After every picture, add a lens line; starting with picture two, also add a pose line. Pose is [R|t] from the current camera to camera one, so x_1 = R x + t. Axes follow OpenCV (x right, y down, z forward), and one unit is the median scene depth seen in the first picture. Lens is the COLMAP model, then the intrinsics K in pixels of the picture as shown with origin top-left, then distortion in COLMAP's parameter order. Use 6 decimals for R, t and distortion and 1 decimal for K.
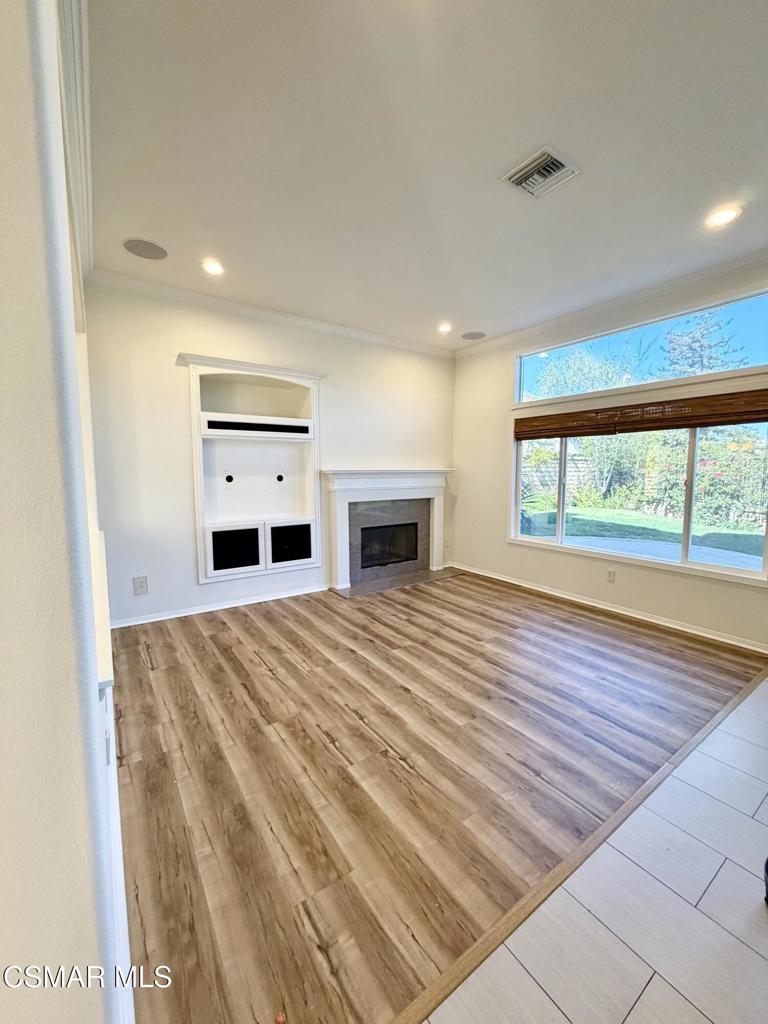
lens RADIAL K [[408.3, 0, 383.5], [0, 408.3, 508.3], [0, 0, 1]] dist [-0.000230, -0.000078]
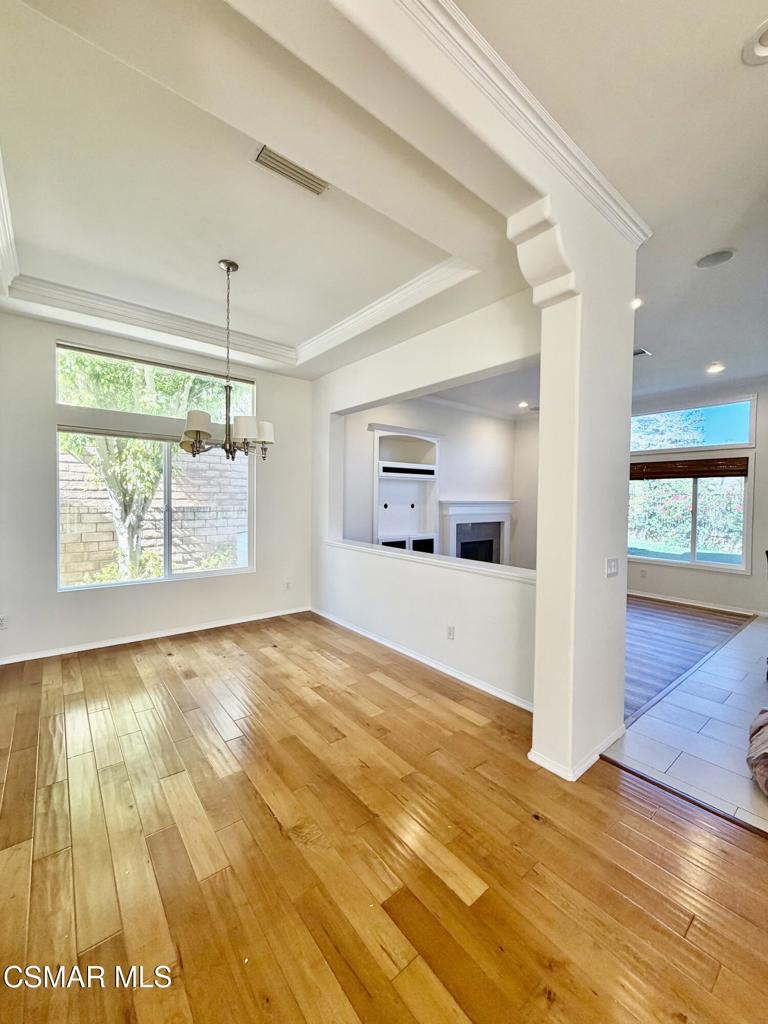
lens RADIAL K [[408.3, 0, 383.5], [0, 408.3, 508.3], [0, 0, 1]] dist [-0.000230, -0.000078]
pose [[0.997177, 0.013061, 0.073944, -0.457854], [-0.008252, 0.997852, -0.064981, 0.026669], [-0.074634, 0.064188, 0.995143, -0.394724]]
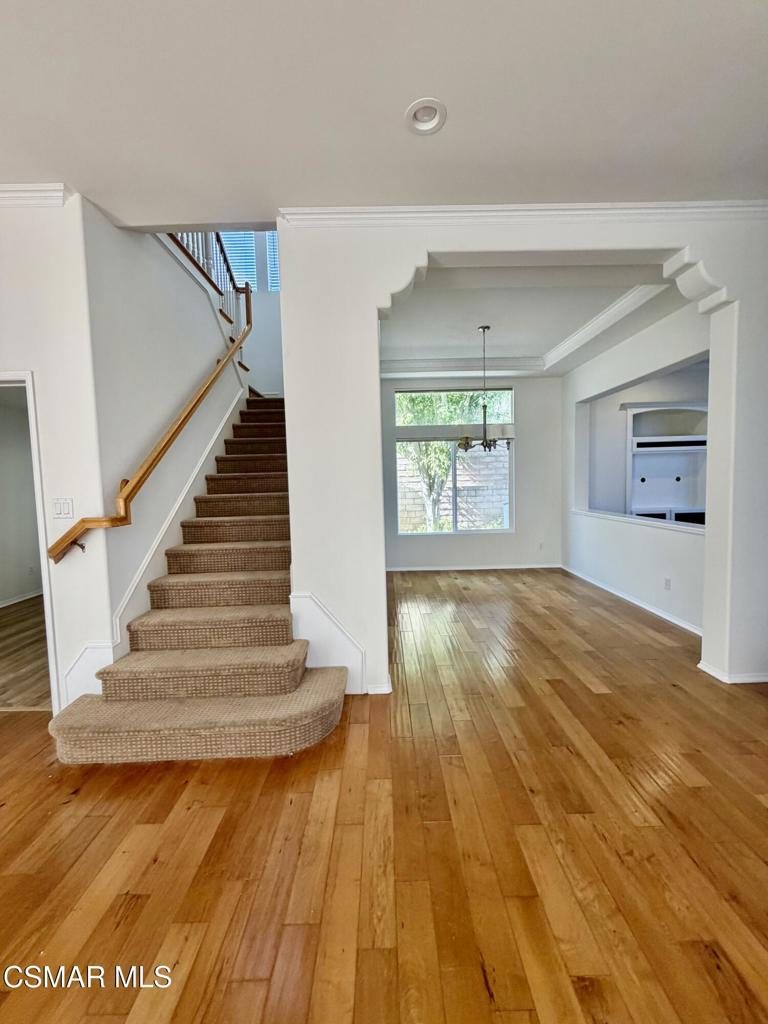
lens RADIAL K [[408.3, 0, 383.5], [0, 408.3, 508.3], [0, 0, 1]] dist [-0.000230, -0.000078]
pose [[0.823679, 0.018324, -0.566760, -0.290051], [-0.028112, 0.999568, -0.008538, 0.065525], [0.566359, 0.022965, 0.823839, -0.711220]]
